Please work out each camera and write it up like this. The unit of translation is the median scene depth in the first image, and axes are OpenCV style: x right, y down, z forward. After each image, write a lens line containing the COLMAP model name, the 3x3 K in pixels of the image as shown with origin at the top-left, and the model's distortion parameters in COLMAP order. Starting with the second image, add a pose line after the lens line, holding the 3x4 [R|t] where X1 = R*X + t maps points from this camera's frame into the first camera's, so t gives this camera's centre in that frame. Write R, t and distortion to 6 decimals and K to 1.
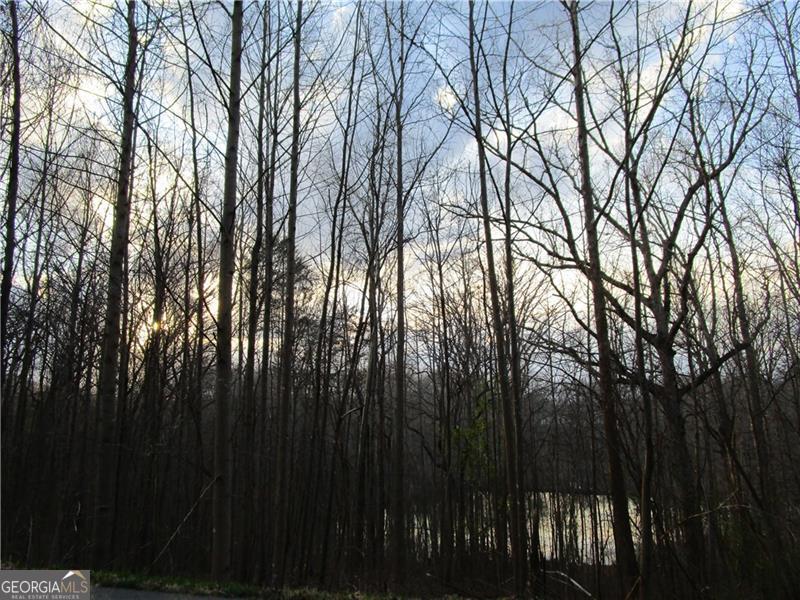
lens RADIAL K [[570.8, 0, 401.1], [0, 570.8, 295.2], [0, 0, 1]] dist [-0.022258, 0.002926]
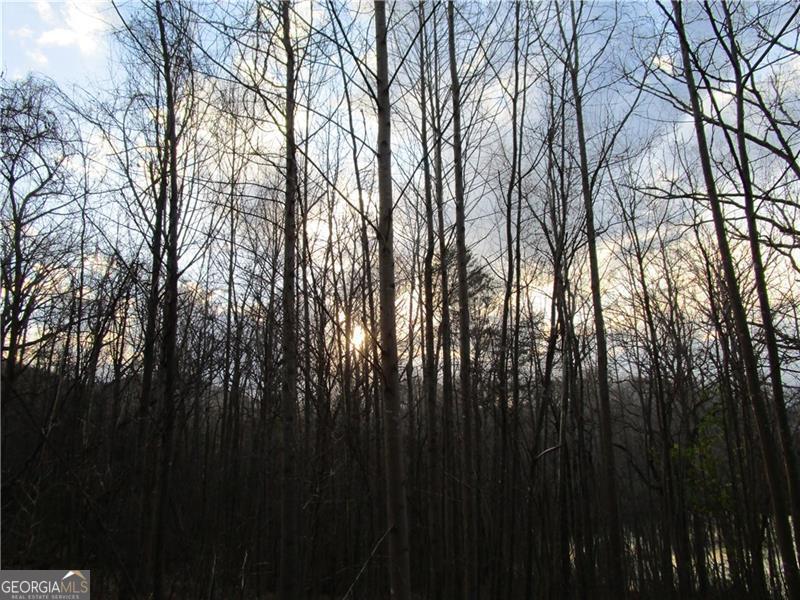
lens RADIAL K [[570.8, 0, 401.1], [0, 570.8, 295.2], [0, 0, 1]] dist [-0.022258, 0.002926]
pose [[0.946187, -0.079264, -0.313764, -0.007607], [0.074022, 0.996846, -0.028604, 0.000613], [0.315042, 0.003839, 0.949070, 0.088601]]
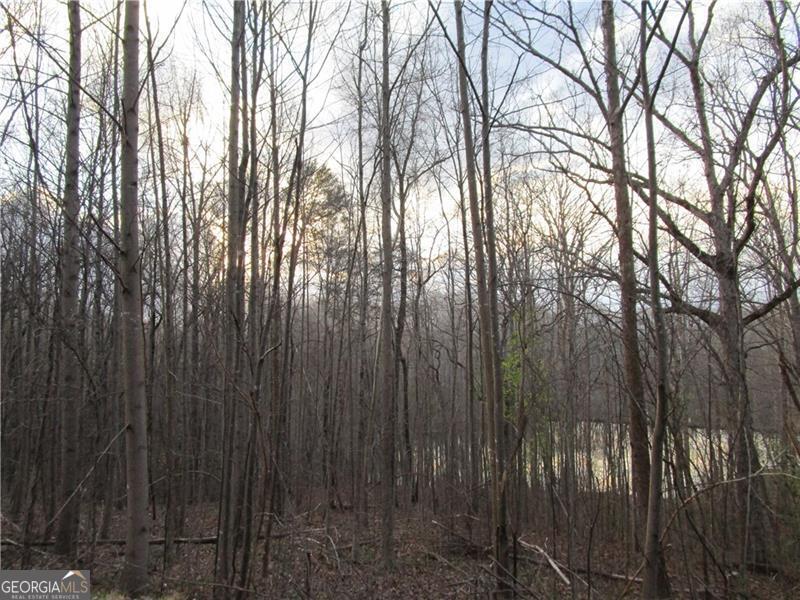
lens RADIAL K [[570.8, 0, 401.1], [0, 570.8, 295.2], [0, 0, 1]] dist [-0.022258, 0.002926]
pose [[0.993237, -0.012823, -0.115396, 0.078857], [0.026468, 0.992720, 0.117505, 0.015400], [0.113049, -0.119764, 0.986345, 0.099617]]
